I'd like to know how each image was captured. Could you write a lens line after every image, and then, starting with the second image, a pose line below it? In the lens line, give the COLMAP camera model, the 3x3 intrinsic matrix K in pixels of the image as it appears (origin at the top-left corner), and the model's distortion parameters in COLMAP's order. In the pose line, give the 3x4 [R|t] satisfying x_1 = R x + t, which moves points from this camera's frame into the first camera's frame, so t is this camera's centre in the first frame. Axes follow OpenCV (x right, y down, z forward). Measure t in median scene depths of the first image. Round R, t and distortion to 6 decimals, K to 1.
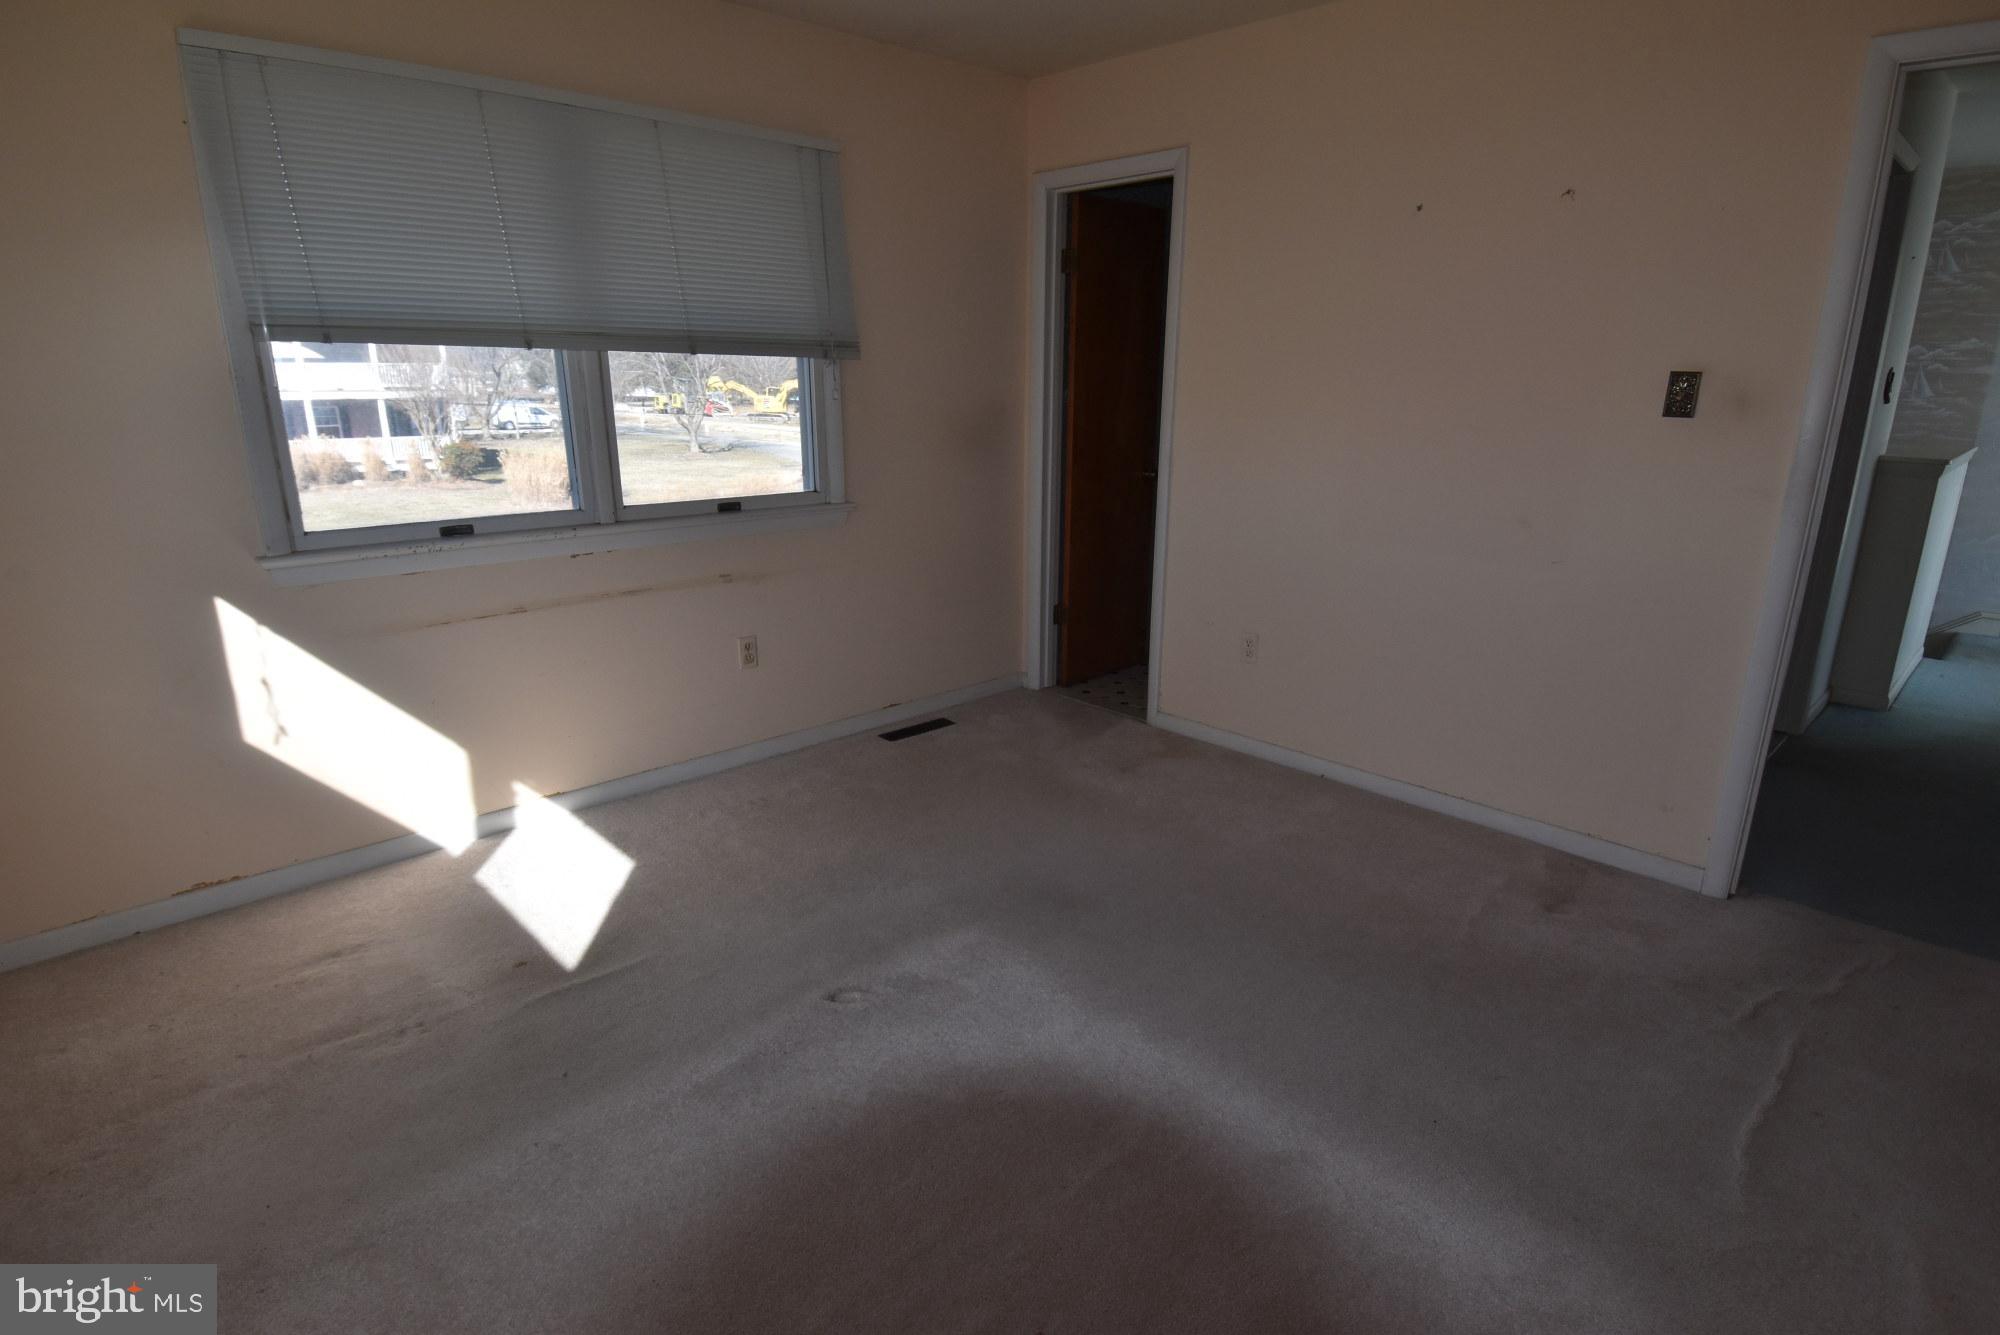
lens RADIAL K [[1030.4, 0, 998.5], [0, 1030.4, 675.9], [0, 0, 1]] dist [0.046193, -0.051951]
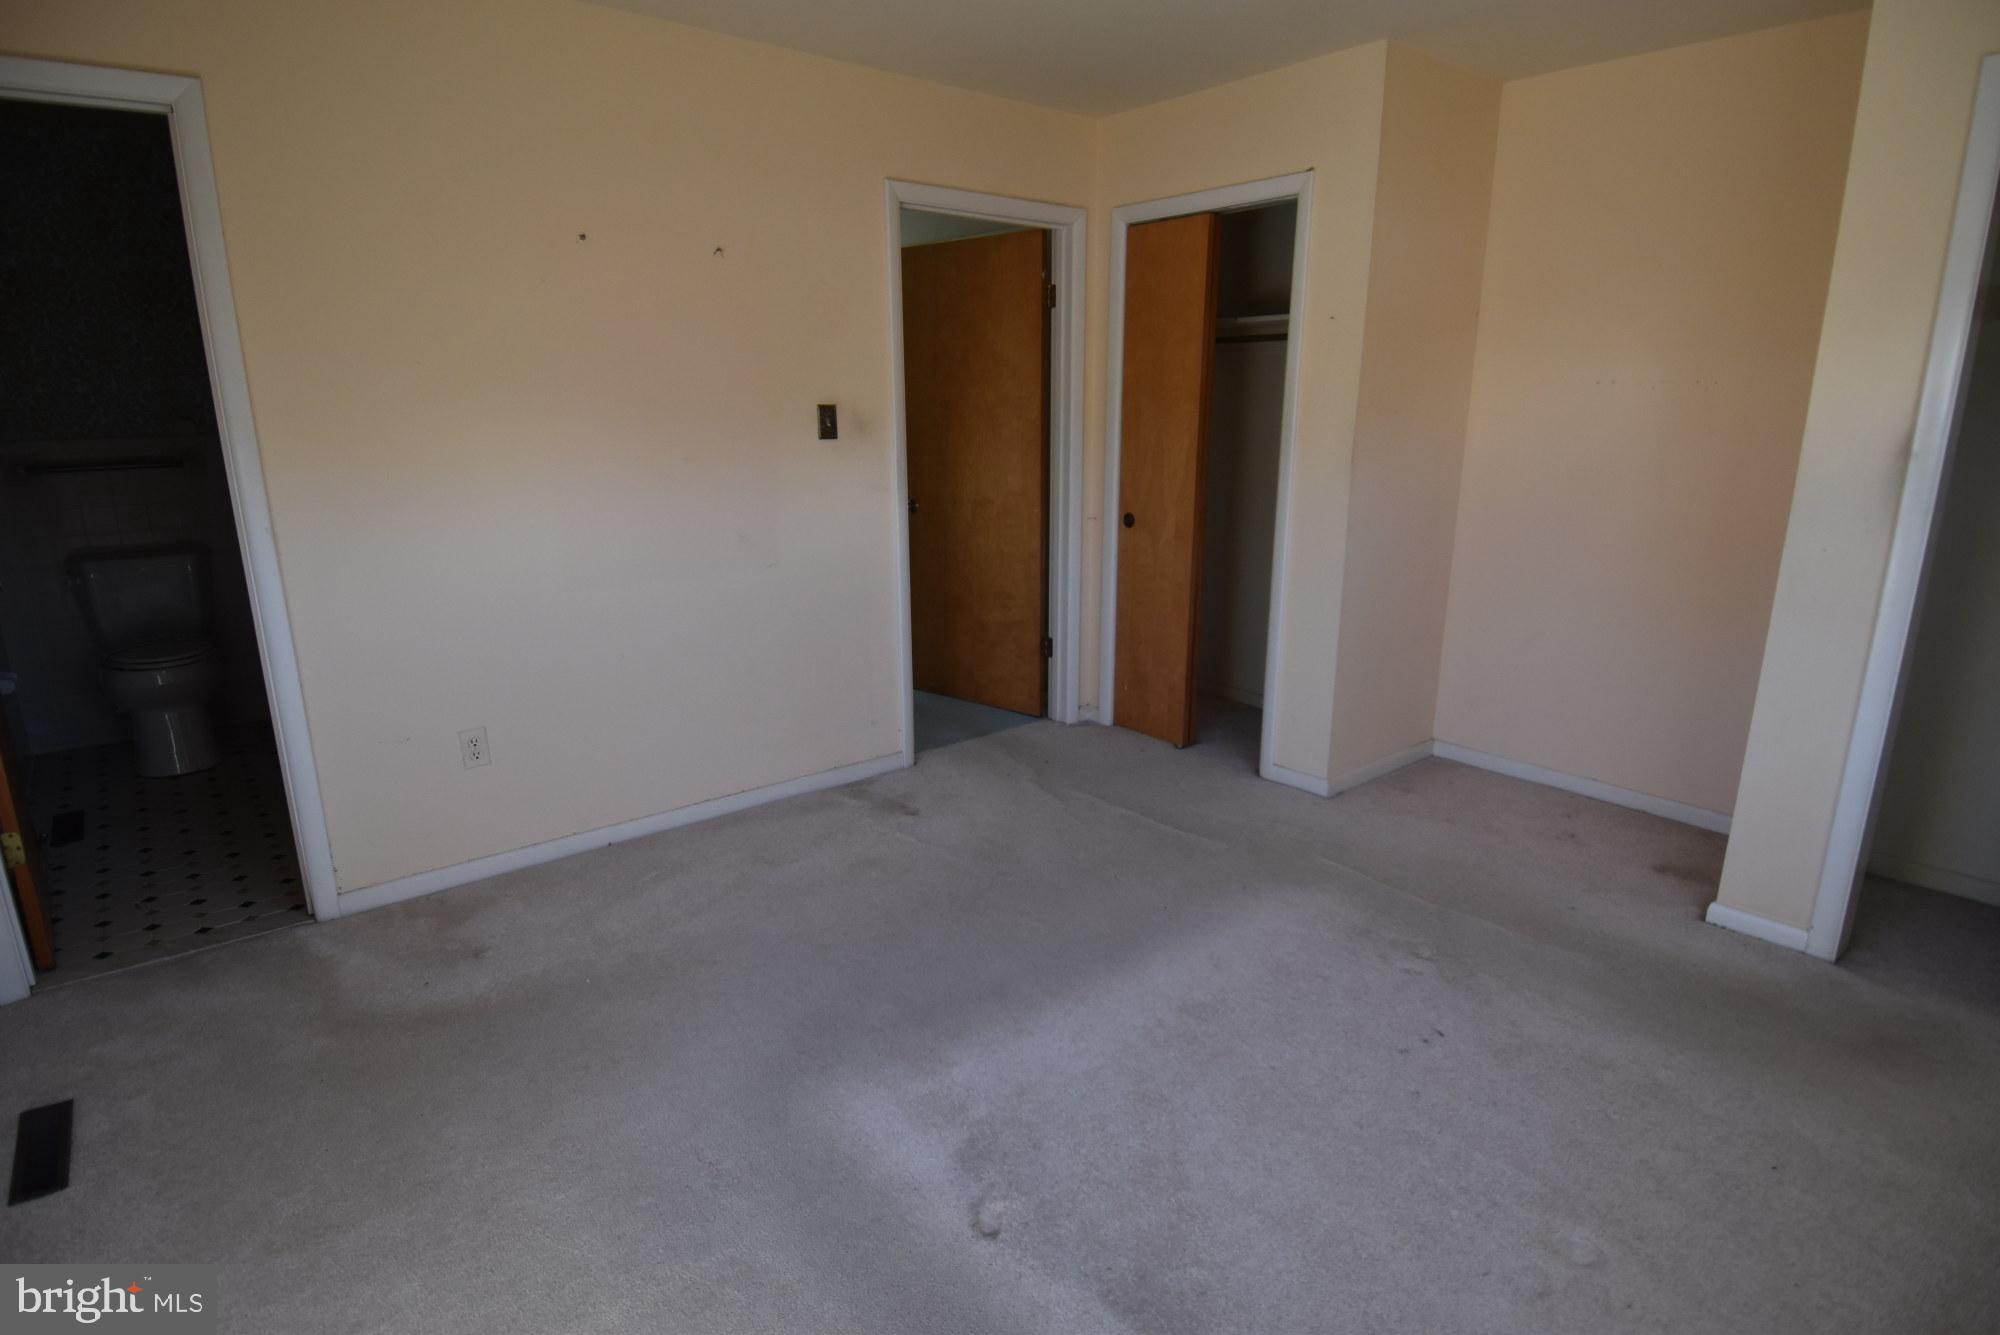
lens RADIAL K [[1030.4, 0, 998.5], [0, 1030.4, 675.9], [0, 0, 1]] dist [0.046193, -0.051951]
pose [[0.068544, -0.264204, 0.962028, -0.545319], [0.283667, 0.929656, 0.235102, -0.171661], [-0.956470, 0.256781, 0.138668, 0.545796]]
